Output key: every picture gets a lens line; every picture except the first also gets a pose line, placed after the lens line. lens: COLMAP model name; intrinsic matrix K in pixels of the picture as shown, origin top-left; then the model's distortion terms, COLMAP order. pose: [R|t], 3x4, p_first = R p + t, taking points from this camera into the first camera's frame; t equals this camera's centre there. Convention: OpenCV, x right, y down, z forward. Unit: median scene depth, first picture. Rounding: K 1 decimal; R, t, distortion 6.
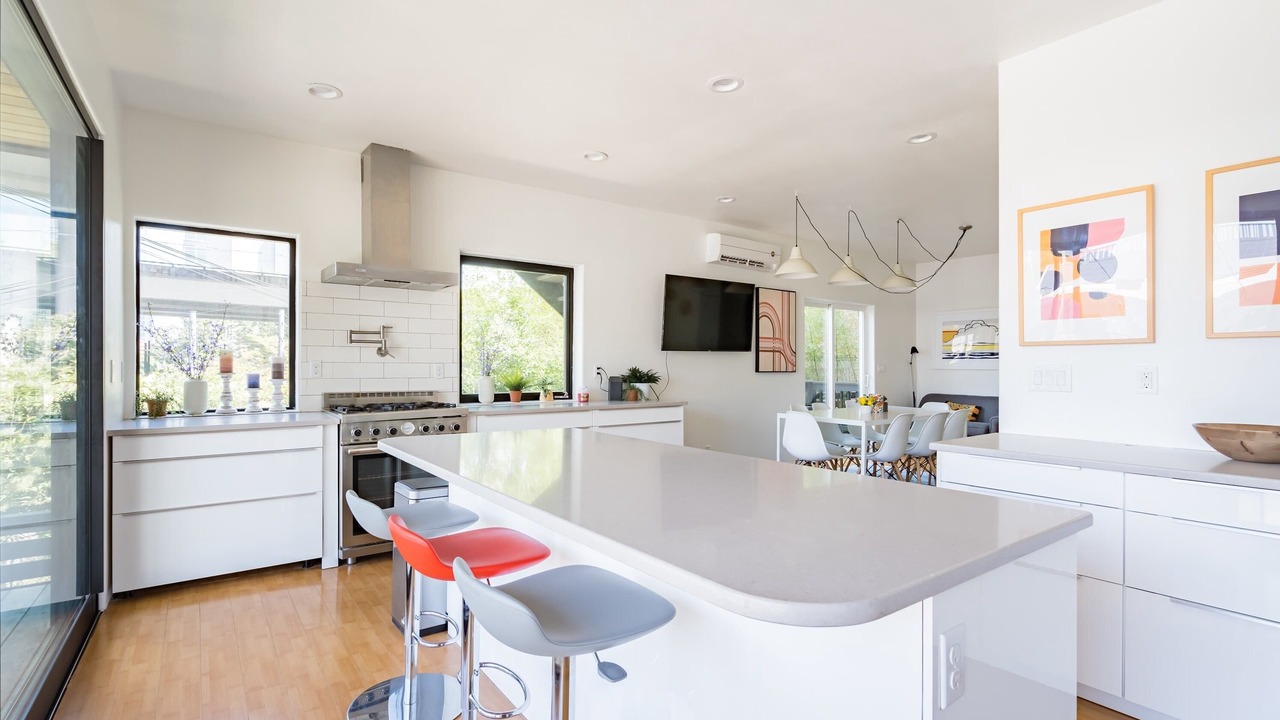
lens RADIAL K [[587.2, 0, 621.7], [0, 587.2, 363.8], [0, 0, 1]] dist [0.001060, 0.000164]
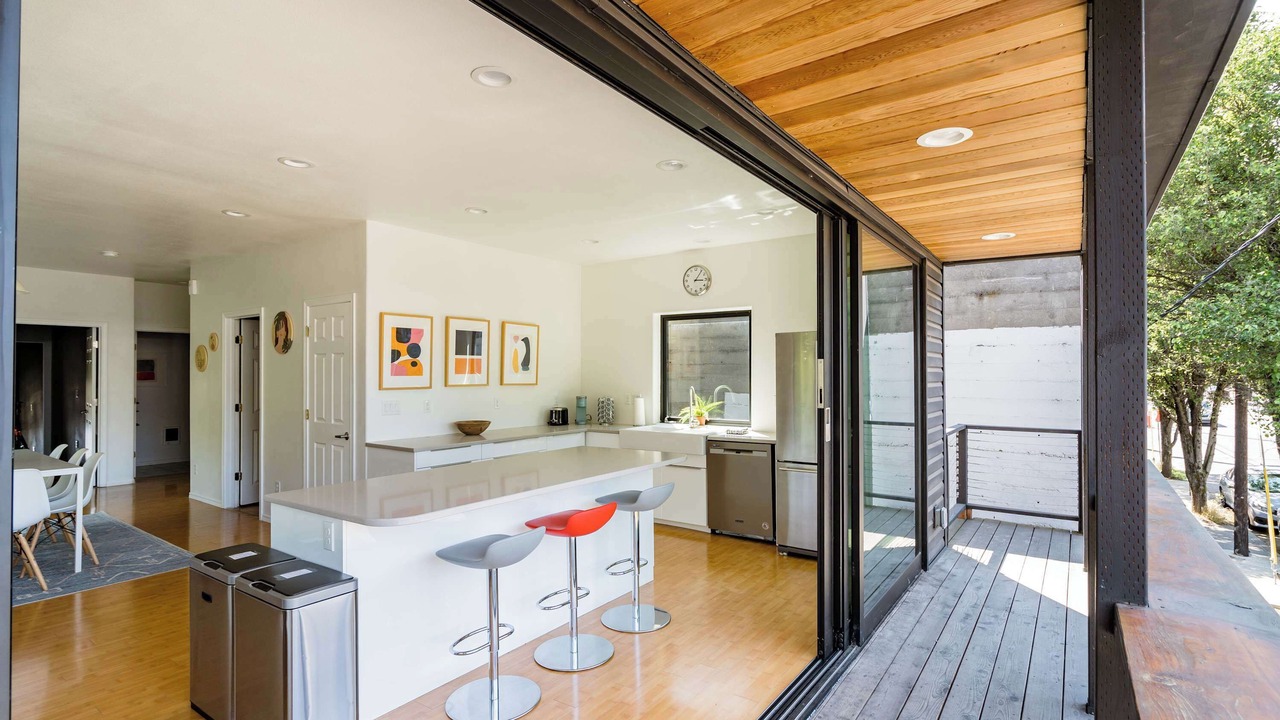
lens RADIAL K [[590.3, 0, 640.6], [0, 590.3, 355.0], [0, 0, 1]] dist [0.001525, 0.000287]
pose [[-0.317712, 0.023960, 0.947885, -0.679196], [-0.001138, 0.999670, -0.025650, -0.050479], [-0.948187, -0.009228, -0.317580, 0.458525]]
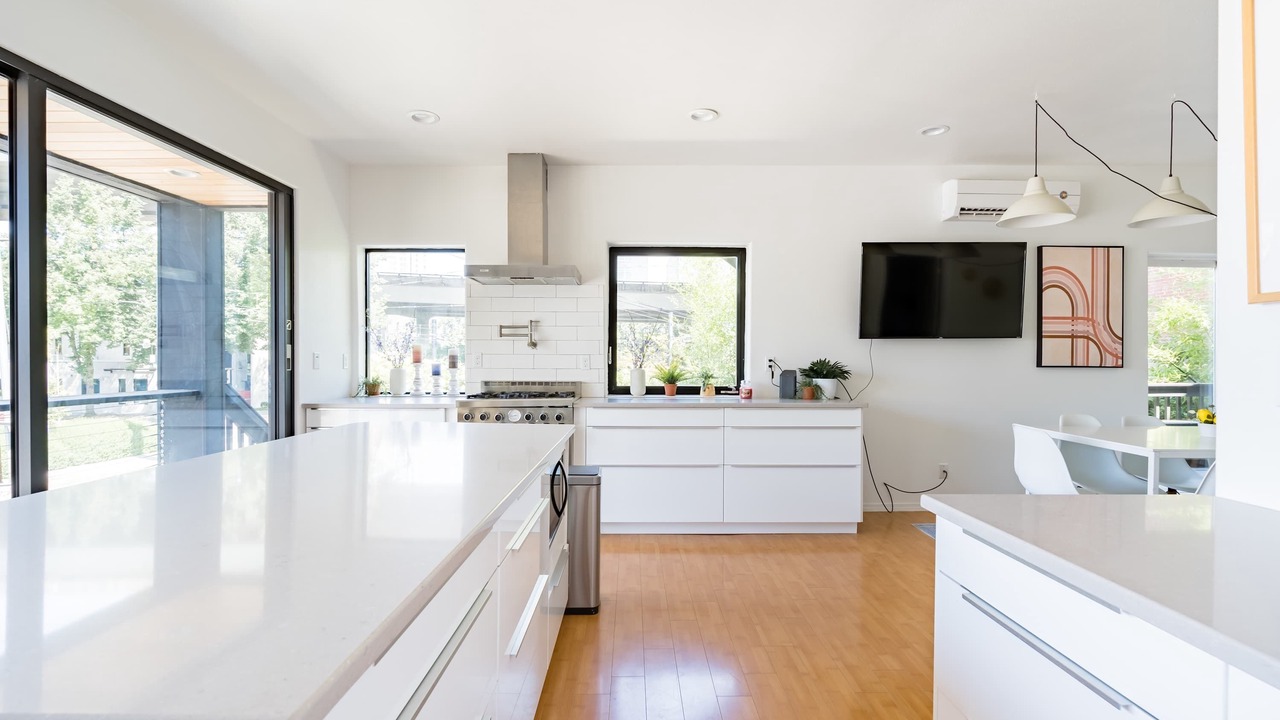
lens RADIAL K [[565.7, 0, 640.0], [0, 565.7, 360.0], [0, 0, 1]] dist [-0.000674, -0.000029]
pose [[0.815920, 0.000052, -0.578165, 0.310446], [0.000886, 0.999999, 0.001340, 0.006268], [0.578165, -0.001606, 0.815919, 0.226018]]
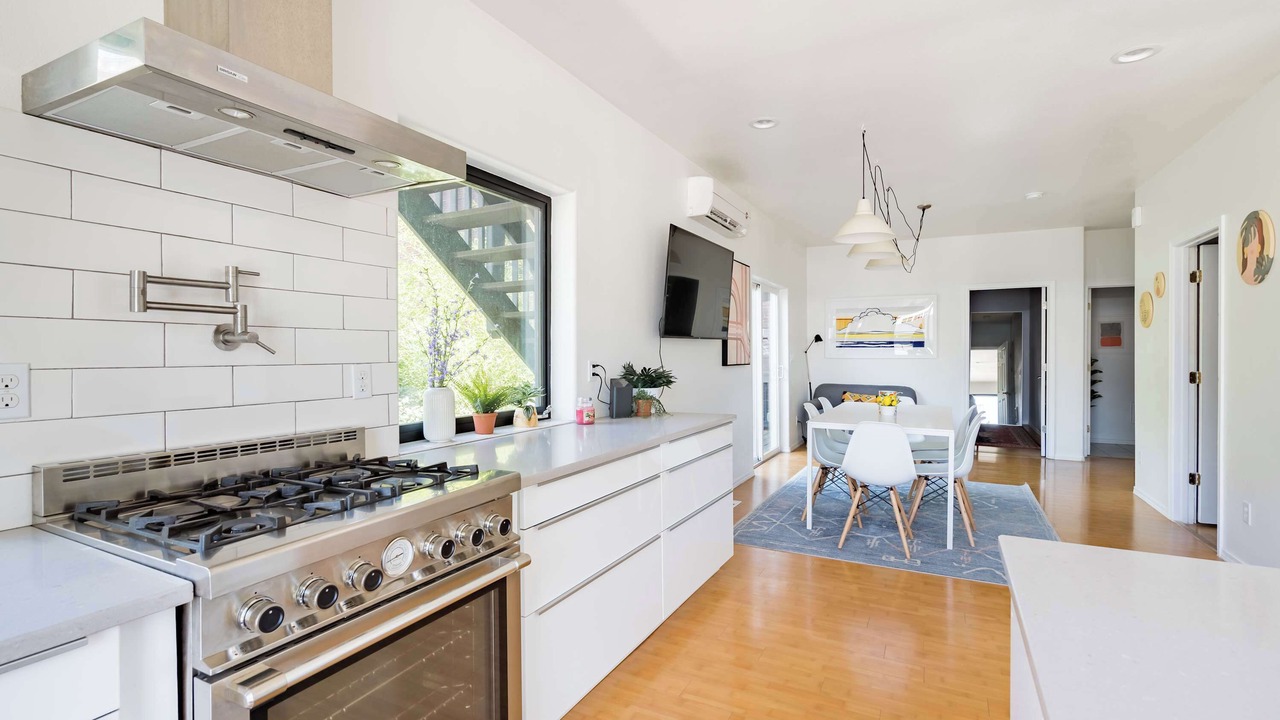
lens RADIAL K [[590.3, 0, 640.6], [0, 590.3, 355.0], [0, 0, 1]] dist [0.001525, 0.000287]
pose [[0.894777, -0.005715, 0.446476, -0.293887], [0.001433, 0.999950, 0.009928, -0.010567], [-0.446510, -0.008243, 0.894741, 0.466993]]
